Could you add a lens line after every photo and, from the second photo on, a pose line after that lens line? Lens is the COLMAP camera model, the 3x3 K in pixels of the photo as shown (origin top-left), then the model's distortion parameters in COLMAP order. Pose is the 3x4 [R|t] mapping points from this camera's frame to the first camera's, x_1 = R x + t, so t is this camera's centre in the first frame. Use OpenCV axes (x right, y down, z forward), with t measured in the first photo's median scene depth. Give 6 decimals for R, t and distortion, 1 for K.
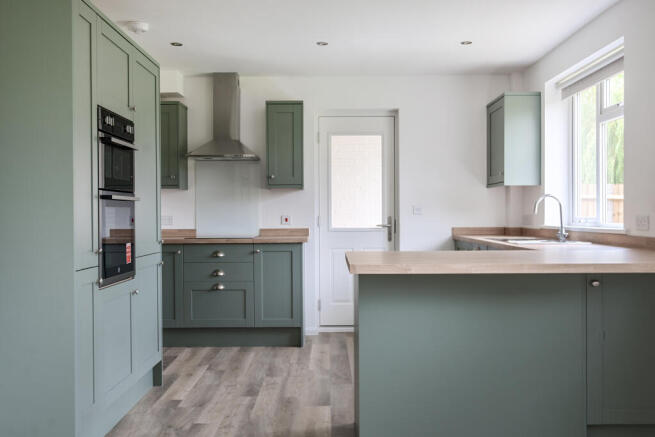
lens RADIAL K [[678.3, 0, 327.4], [0, 678.3, 218.9], [0, 0, 1]] dist [0.006492, 0.000000]
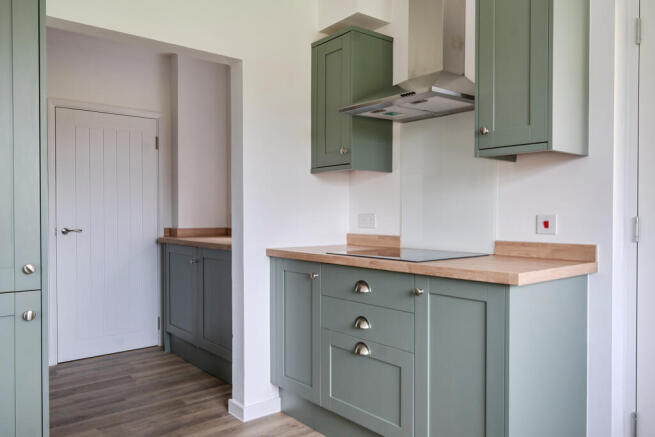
lens RADIAL K [[505.6, 0, 326.4], [0, 505.6, 216.4], [0, 0, 1]] dist [0.001998, 0.004099]
pose [[0.628047, 0.012134, -0.778081, 0.120624], [-0.005025, 0.999921, 0.011538, -0.007653], [0.778160, -0.003337, 0.628058, 0.685315]]
